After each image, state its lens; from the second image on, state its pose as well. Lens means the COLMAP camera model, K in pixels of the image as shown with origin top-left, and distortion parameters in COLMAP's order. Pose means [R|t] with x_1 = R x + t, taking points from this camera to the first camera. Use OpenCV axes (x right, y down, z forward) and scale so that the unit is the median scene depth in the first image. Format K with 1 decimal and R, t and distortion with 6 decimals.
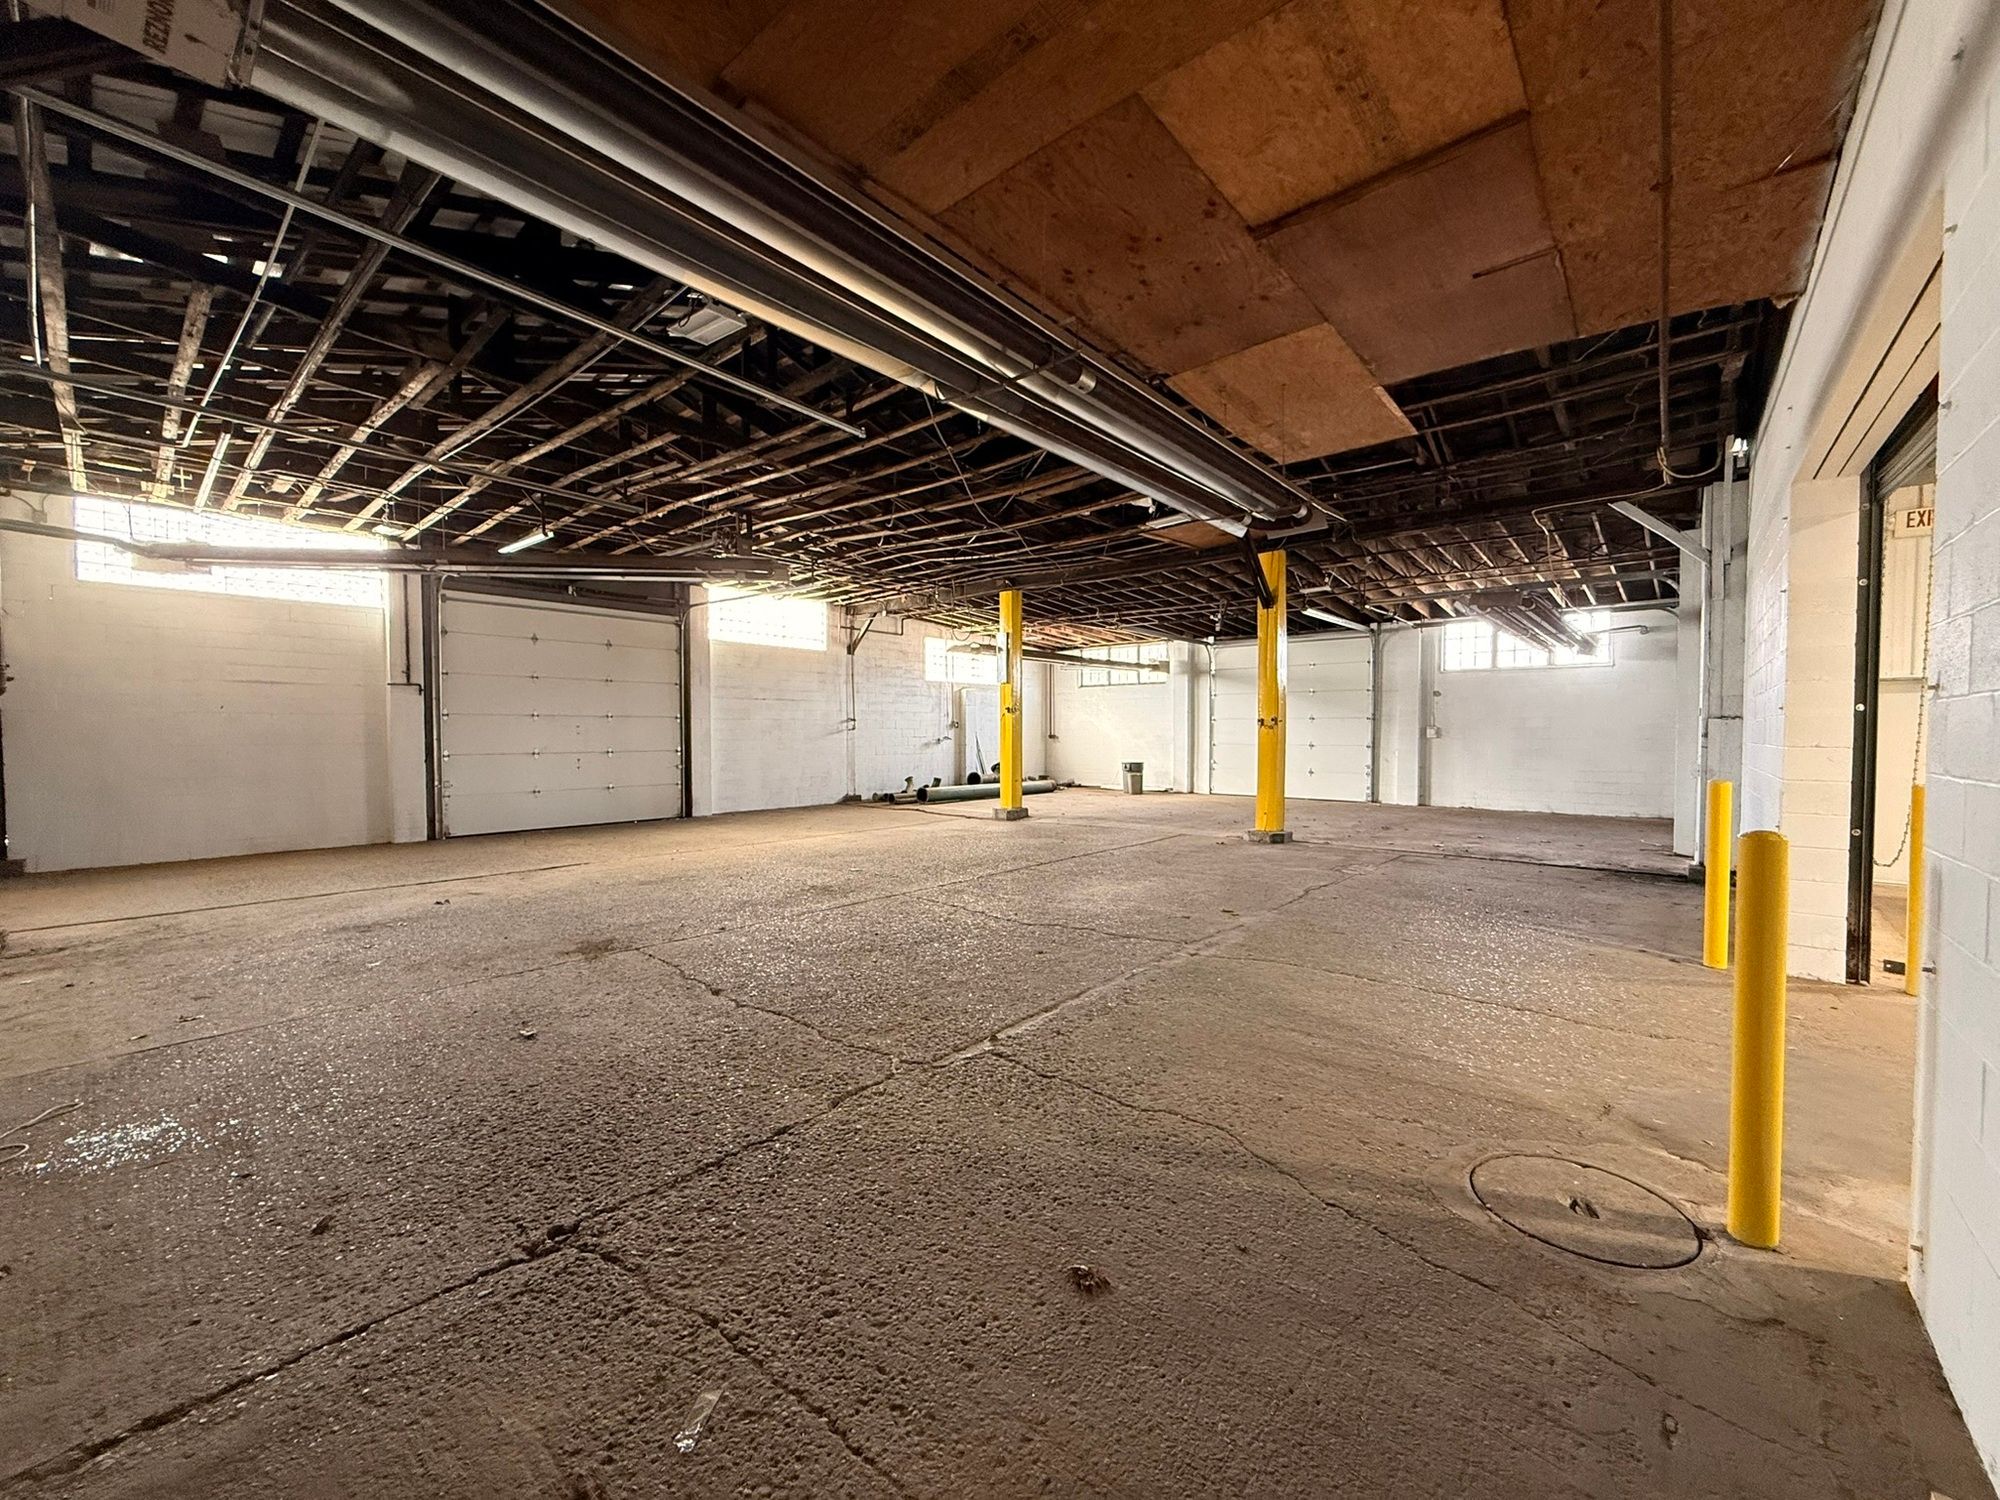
lens RADIAL K [[790.0, 0, 998.0], [0, 790.0, 746.5], [0, 0, 1]] dist [0.000055, -0.000510]
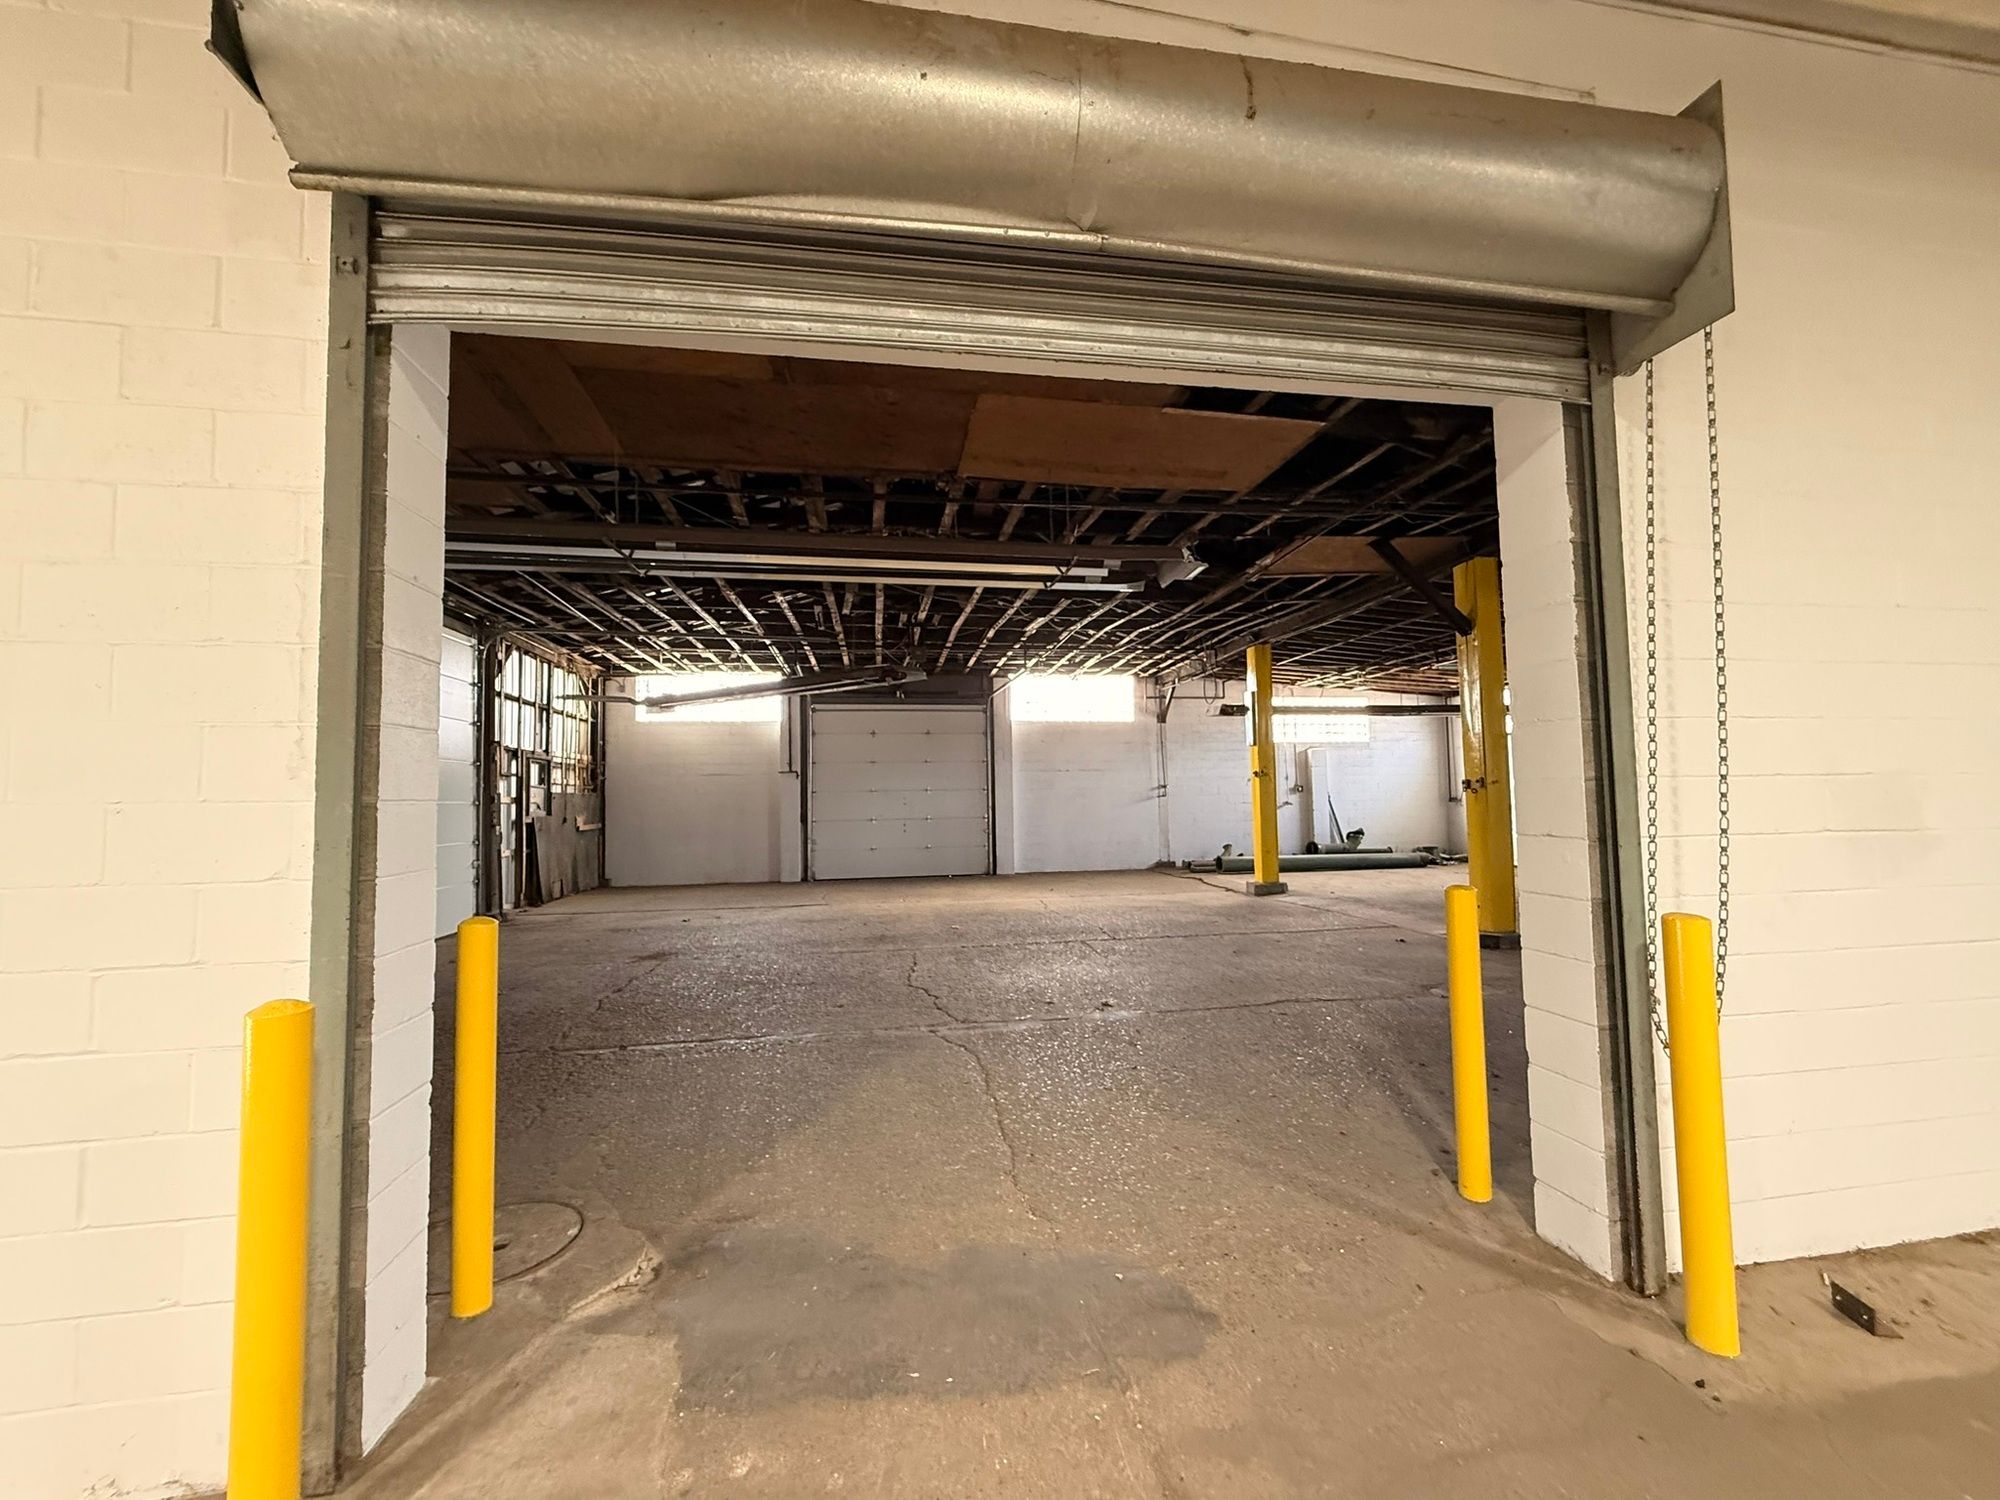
lens RADIAL K [[790.0, 0, 994.5], [0, 790.0, 752.8], [0, 0, 1]] dist [0.000055, -0.000510]
pose [[0.768453, -0.048264, -0.638084, 0.367358], [0.003365, 0.997443, -0.071393, -0.006945], [0.639898, 0.052715, 0.766650, 0.099665]]
